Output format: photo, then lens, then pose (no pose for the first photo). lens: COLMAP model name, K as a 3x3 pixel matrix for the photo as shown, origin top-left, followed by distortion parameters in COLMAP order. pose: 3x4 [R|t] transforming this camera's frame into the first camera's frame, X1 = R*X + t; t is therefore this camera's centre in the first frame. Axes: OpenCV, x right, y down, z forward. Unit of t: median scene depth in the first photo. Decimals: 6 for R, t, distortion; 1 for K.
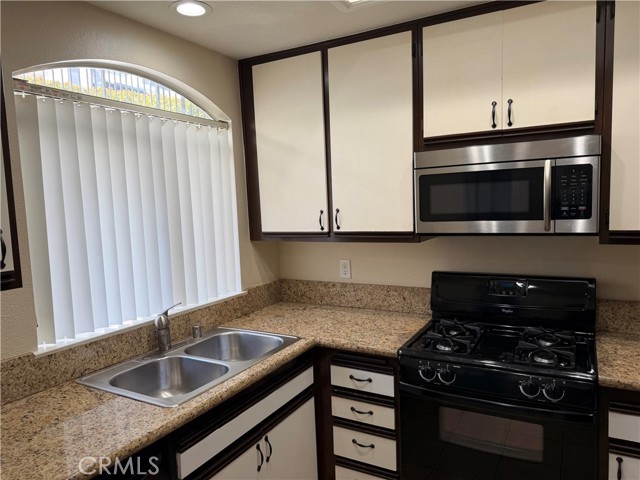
lens RADIAL K [[440.5, 0, 315.3], [0, 440.5, 245.0], [0, 0, 1]] dist [0.030782, -0.055898]
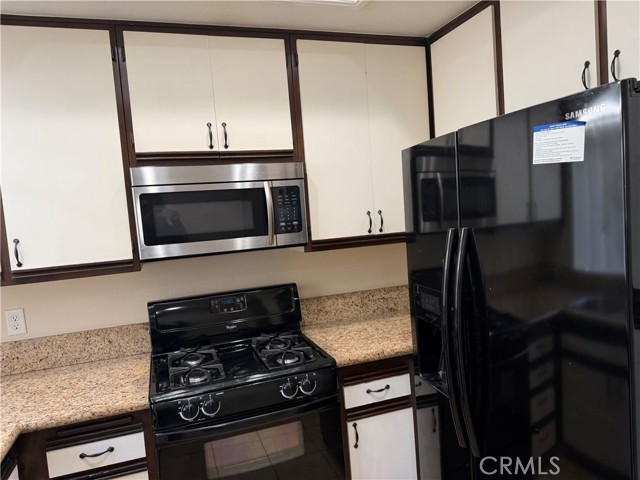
lens RADIAL K [[460.5, 0, 320.0], [0, 460.5, 240.0], [0, 0, 1]] dist [0.083759, -0.128874]
pose [[0.646003, -0.063018, 0.760730, -0.254665], [0.121455, 0.992376, -0.020931, -0.004089], [-0.753611, 0.105916, 0.648731, 0.140699]]
